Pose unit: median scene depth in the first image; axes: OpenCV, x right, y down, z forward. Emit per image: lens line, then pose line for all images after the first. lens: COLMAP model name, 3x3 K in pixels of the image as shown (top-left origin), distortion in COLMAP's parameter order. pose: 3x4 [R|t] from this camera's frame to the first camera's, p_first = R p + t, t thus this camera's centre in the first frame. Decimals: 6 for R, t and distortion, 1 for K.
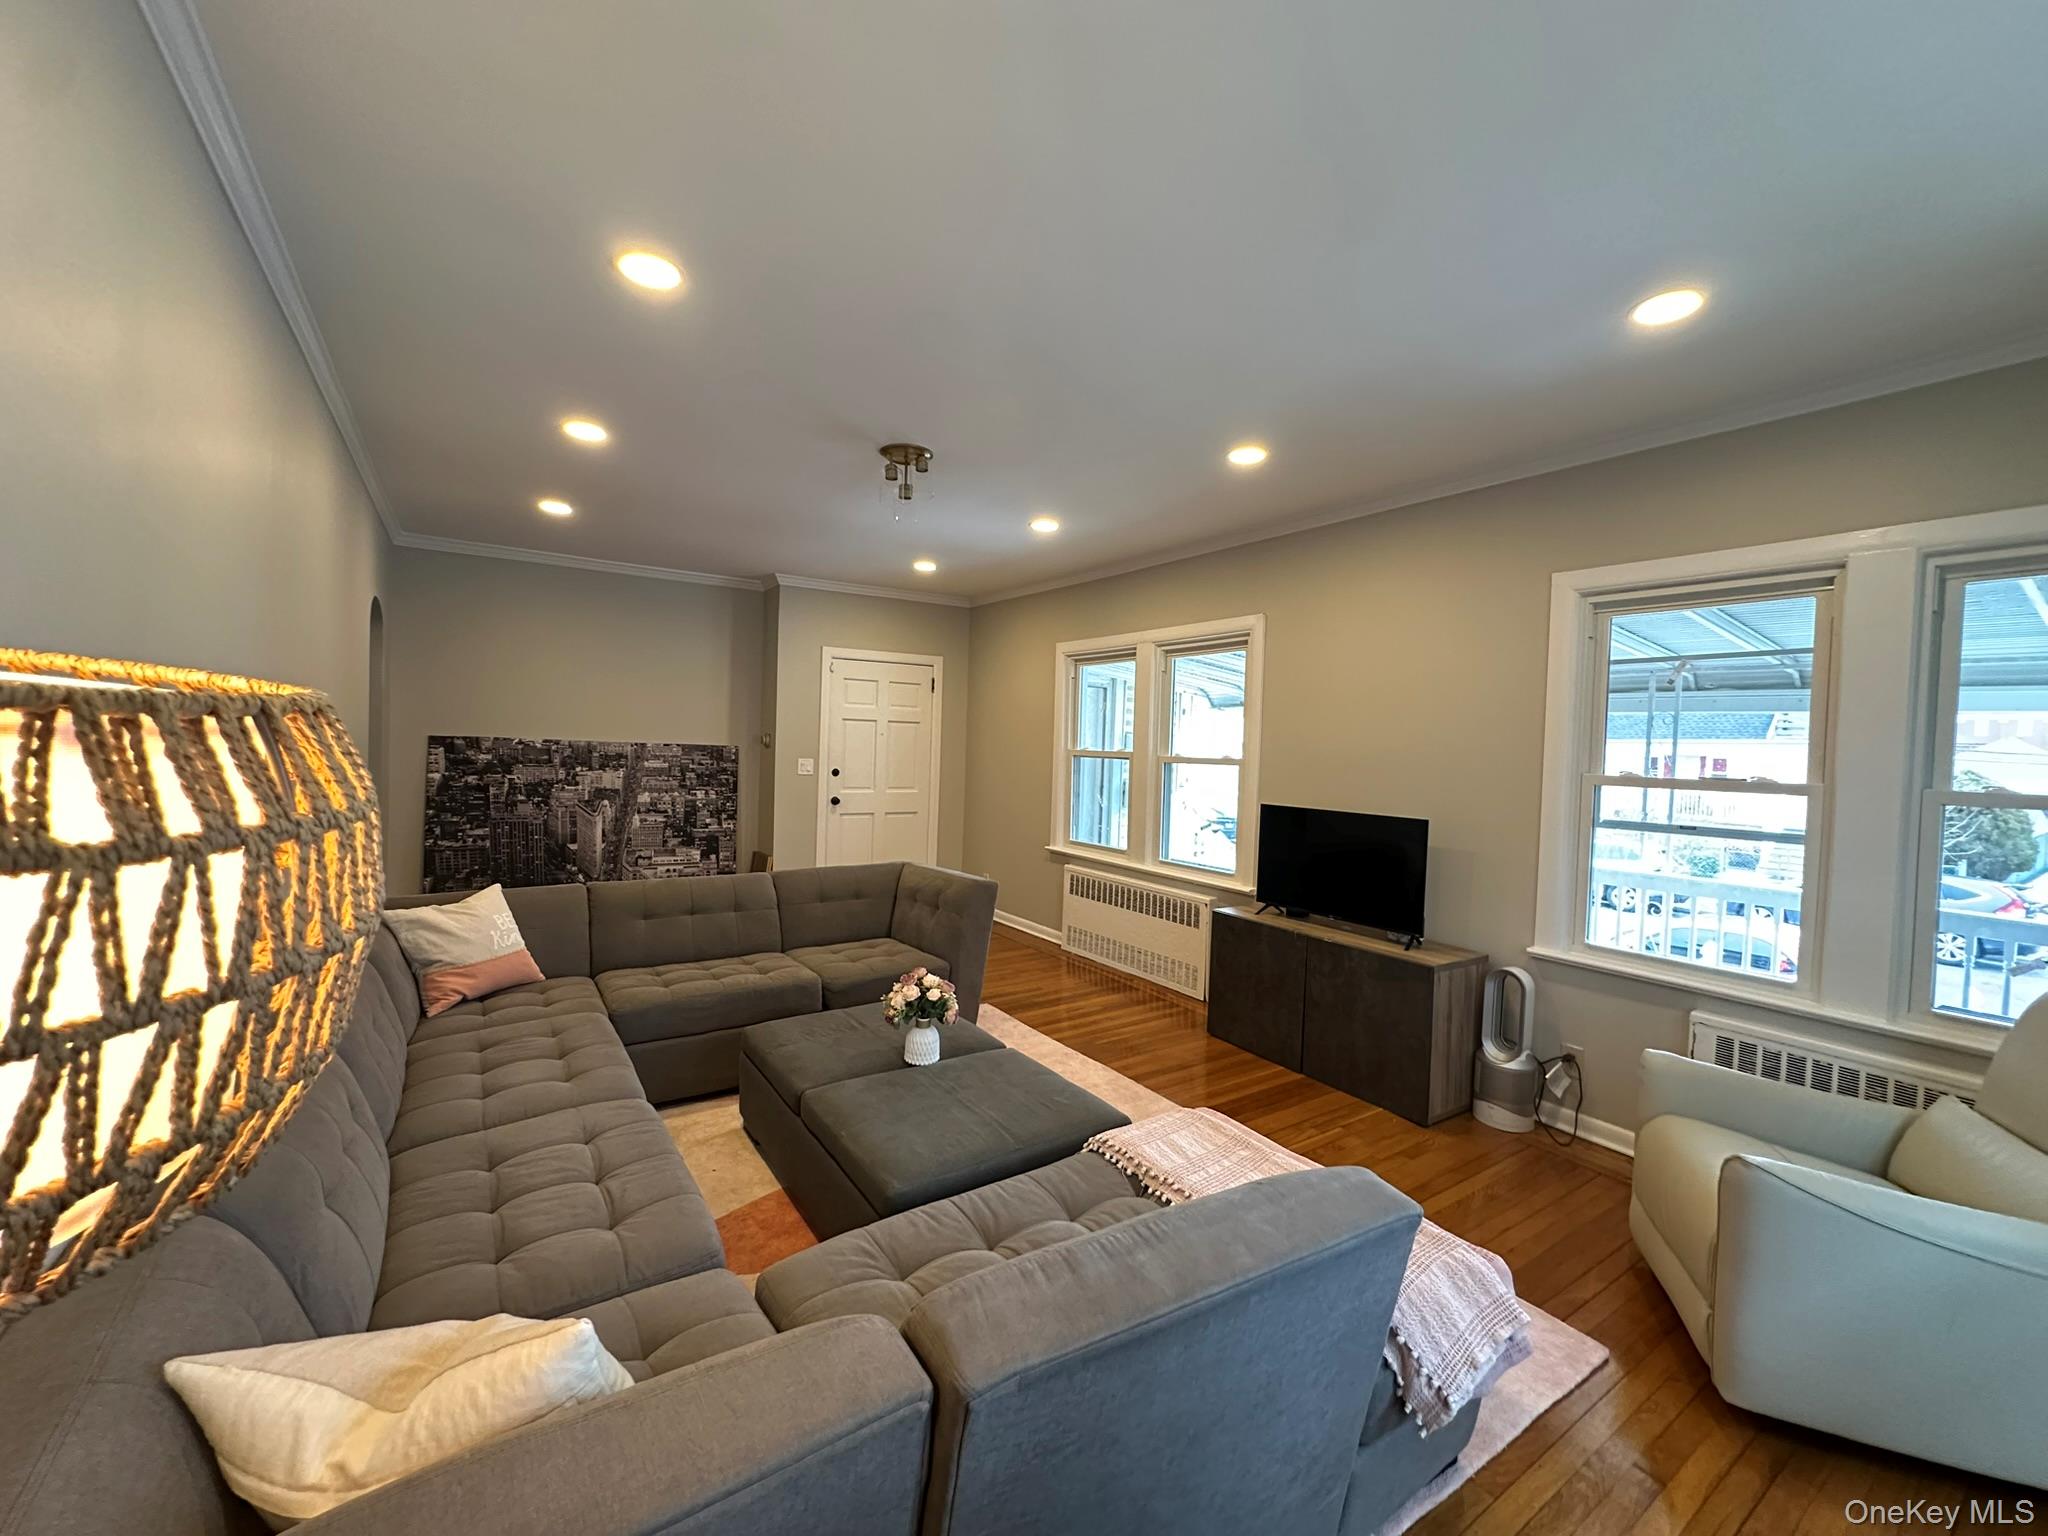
lens RADIAL K [[823.0, 0, 1025.6], [0, 823.0, 768.6], [0, 0, 1]] dist [0.000819, 0.000263]
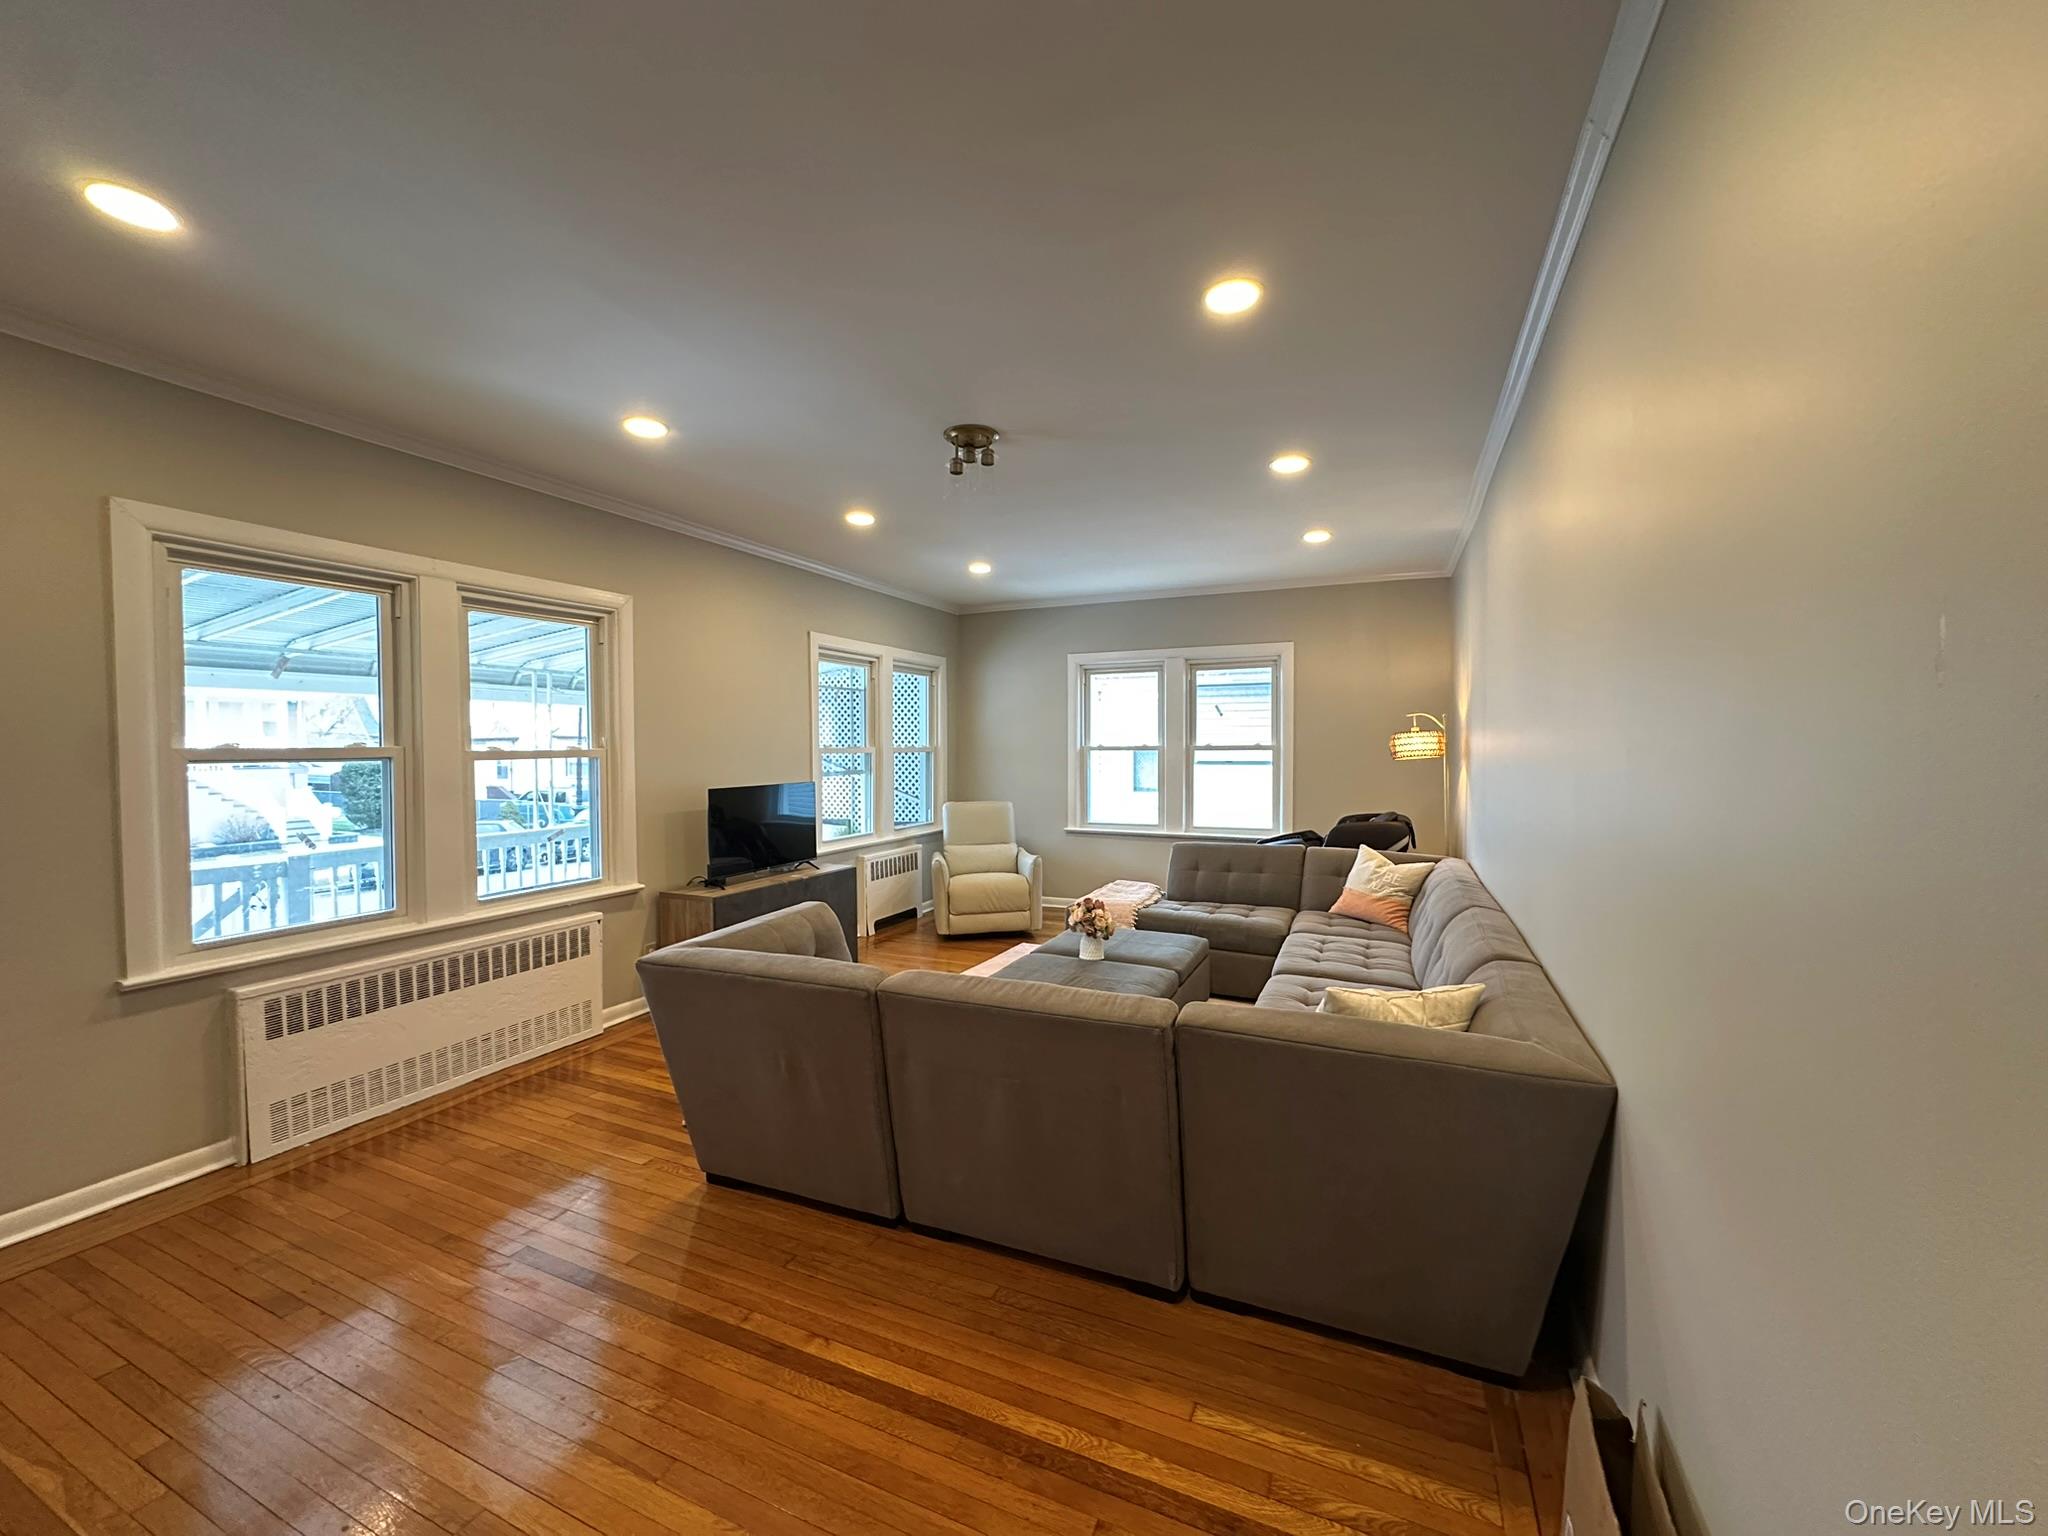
lens RADIAL K [[823.0, 0, 1031.0], [0, 823.0, 761.3], [0, 0, 1]] dist [0.000819, 0.000263]
pose [[-0.530888, -0.050634, 0.845928, -1.002234], [0.010166, 0.997761, 0.066102, -0.071150], [-0.847381, 0.043693, -0.529184, 1.452665]]
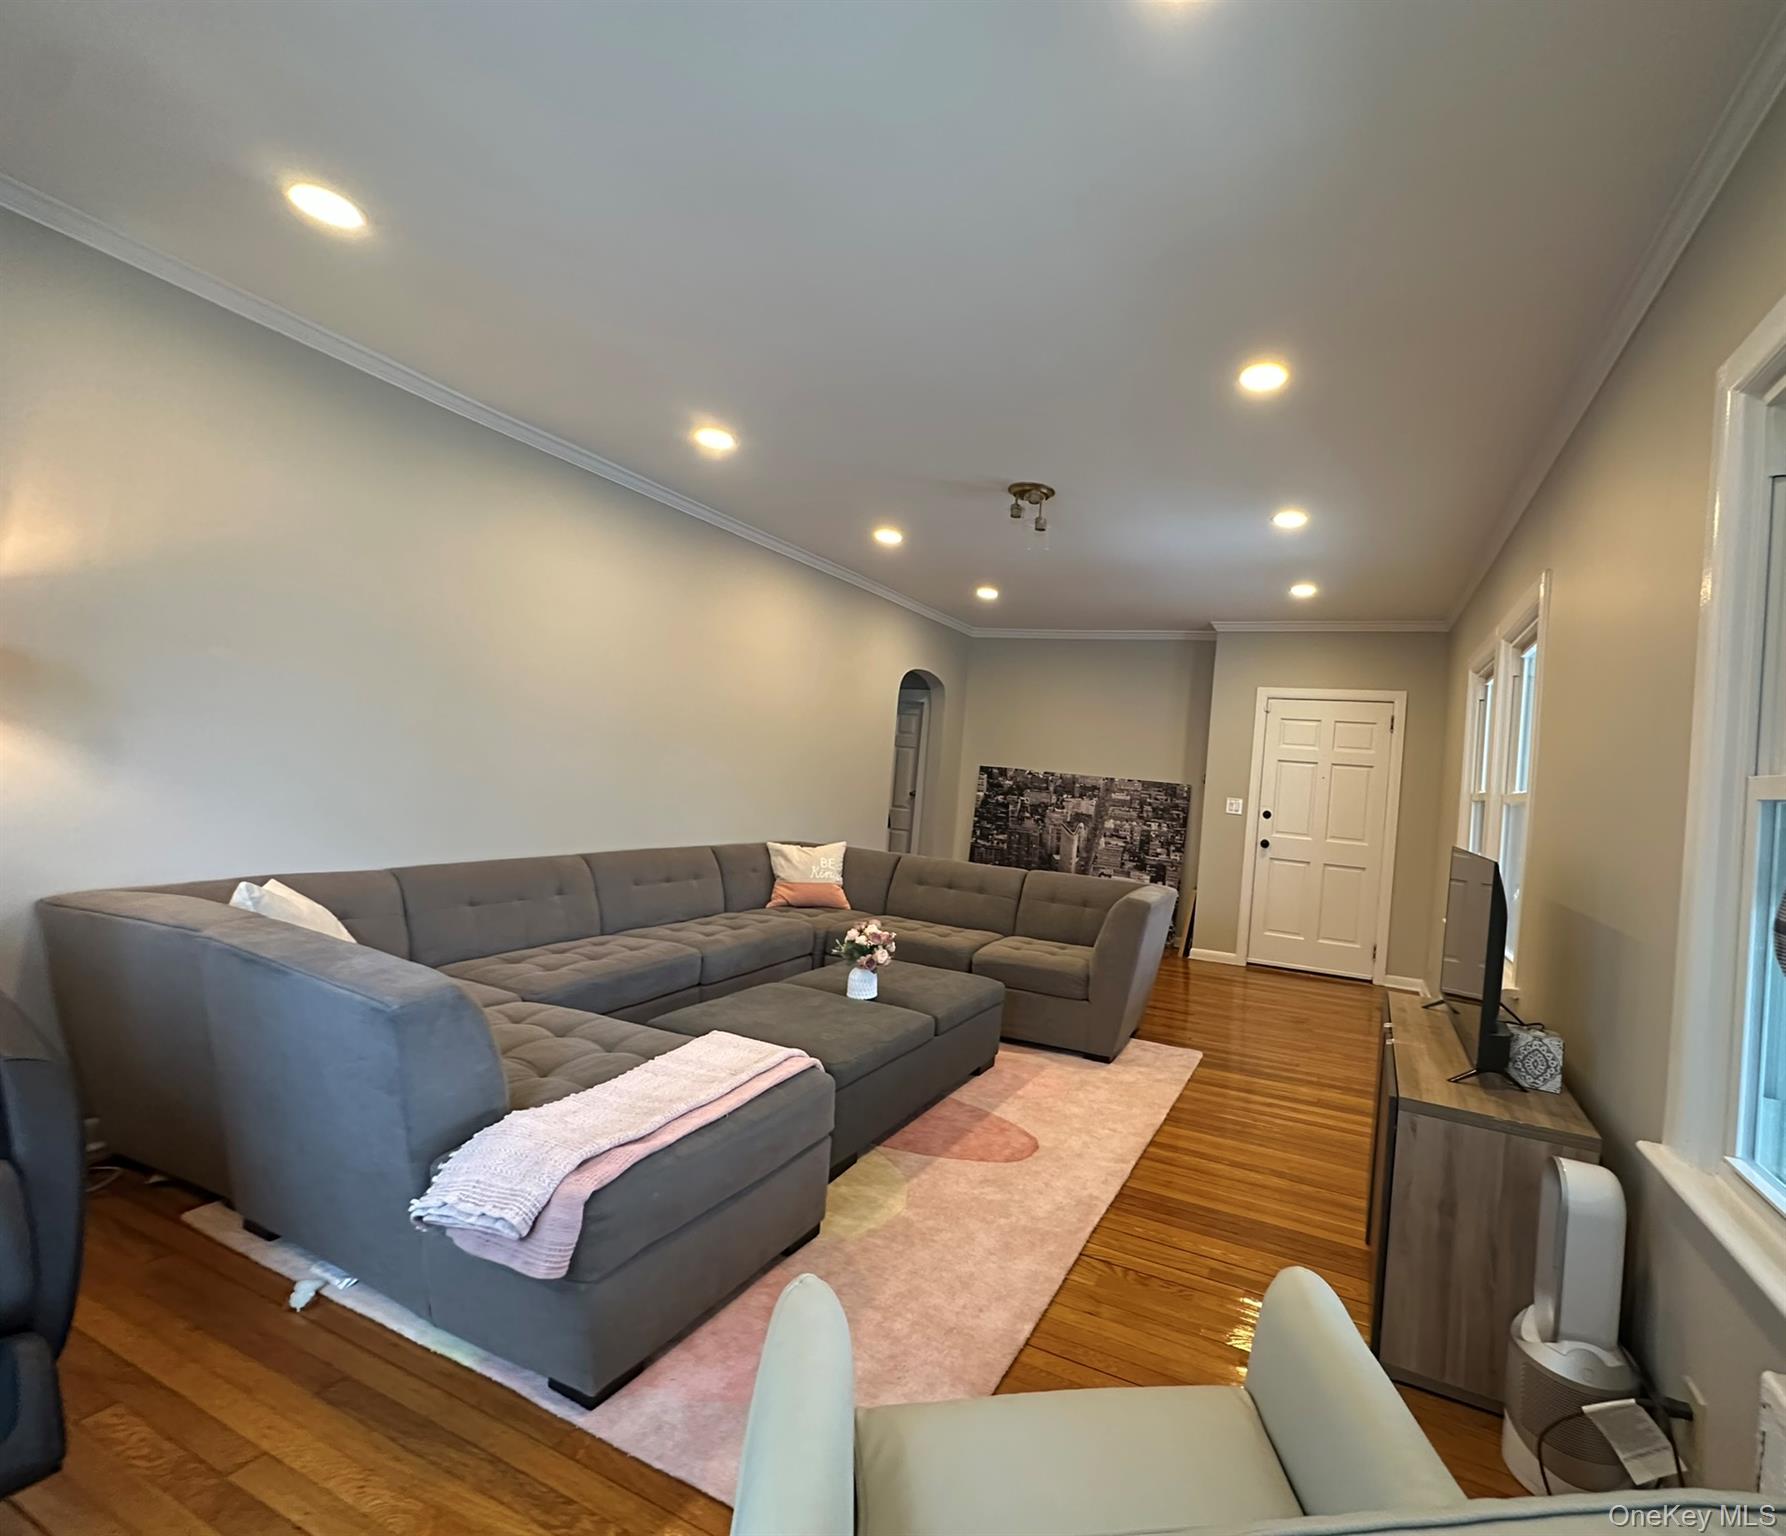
lens RADIAL K [[819.9, 0, 1018.2], [0, 819.9, 771.3], [0, 0, 1]] dist [-0.000489, 0.000108]
pose [[0.563083, 0.008402, -0.826357, 0.770742], [-0.091091, 0.994486, -0.051958, 0.058679], [0.821365, 0.104530, 0.560744, 0.393984]]
